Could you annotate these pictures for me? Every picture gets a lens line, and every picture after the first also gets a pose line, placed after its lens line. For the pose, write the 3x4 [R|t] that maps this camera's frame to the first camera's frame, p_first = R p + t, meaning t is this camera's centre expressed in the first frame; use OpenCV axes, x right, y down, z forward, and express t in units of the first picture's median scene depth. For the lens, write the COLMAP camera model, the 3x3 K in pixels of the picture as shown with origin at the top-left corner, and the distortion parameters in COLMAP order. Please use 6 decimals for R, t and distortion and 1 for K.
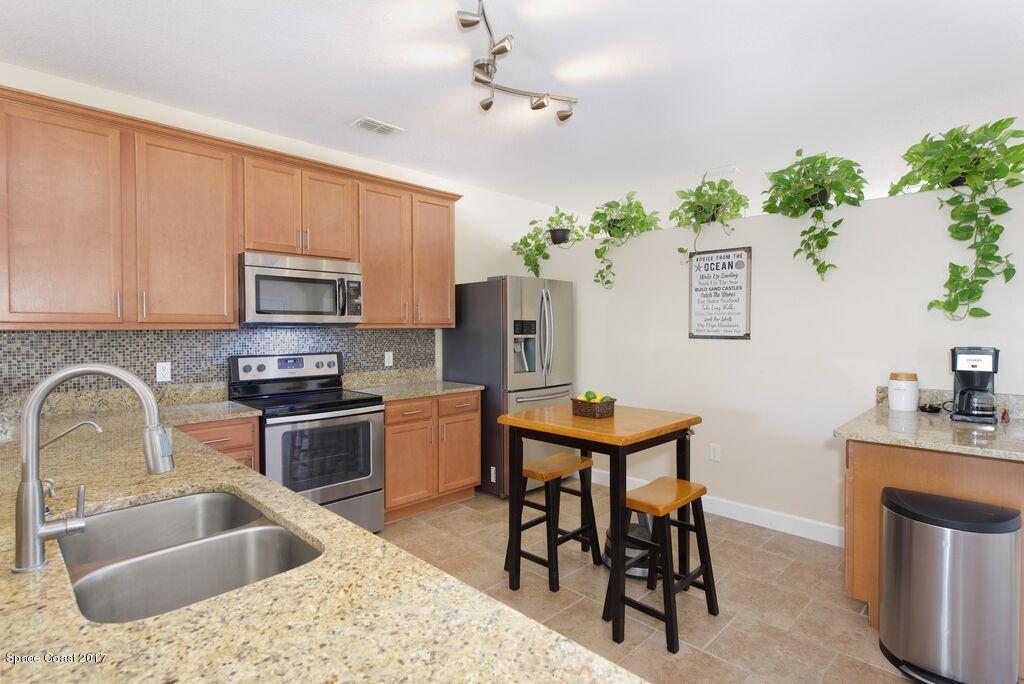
lens RADIAL K [[519.8, 0, 514.7], [0, 519.8, 336.8], [0, 0, 1]] dist [-0.001238, -0.000588]
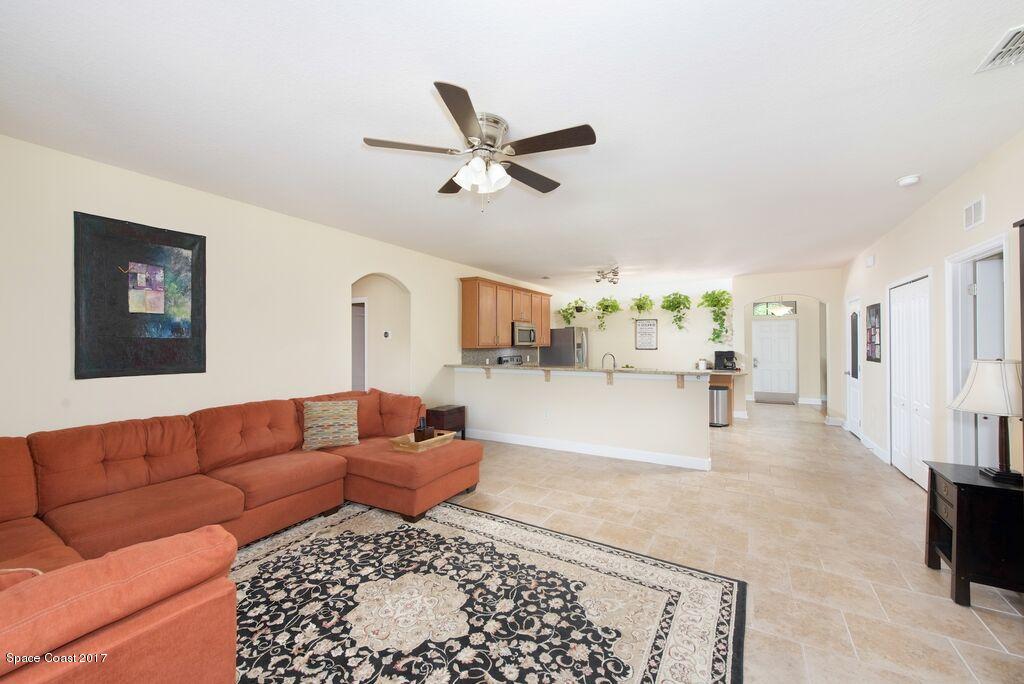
lens RADIAL K [[400.3, 0, 507.8], [0, 400.3, 338.3], [0, 0, 1]] dist [-0.002551, -0.000050]
pose [[0.971218, -0.001412, 0.238190, -0.888130], [0.008791, 0.999514, -0.029920, 0.002835], [-0.238032, 0.031153, 0.970758, -0.995776]]
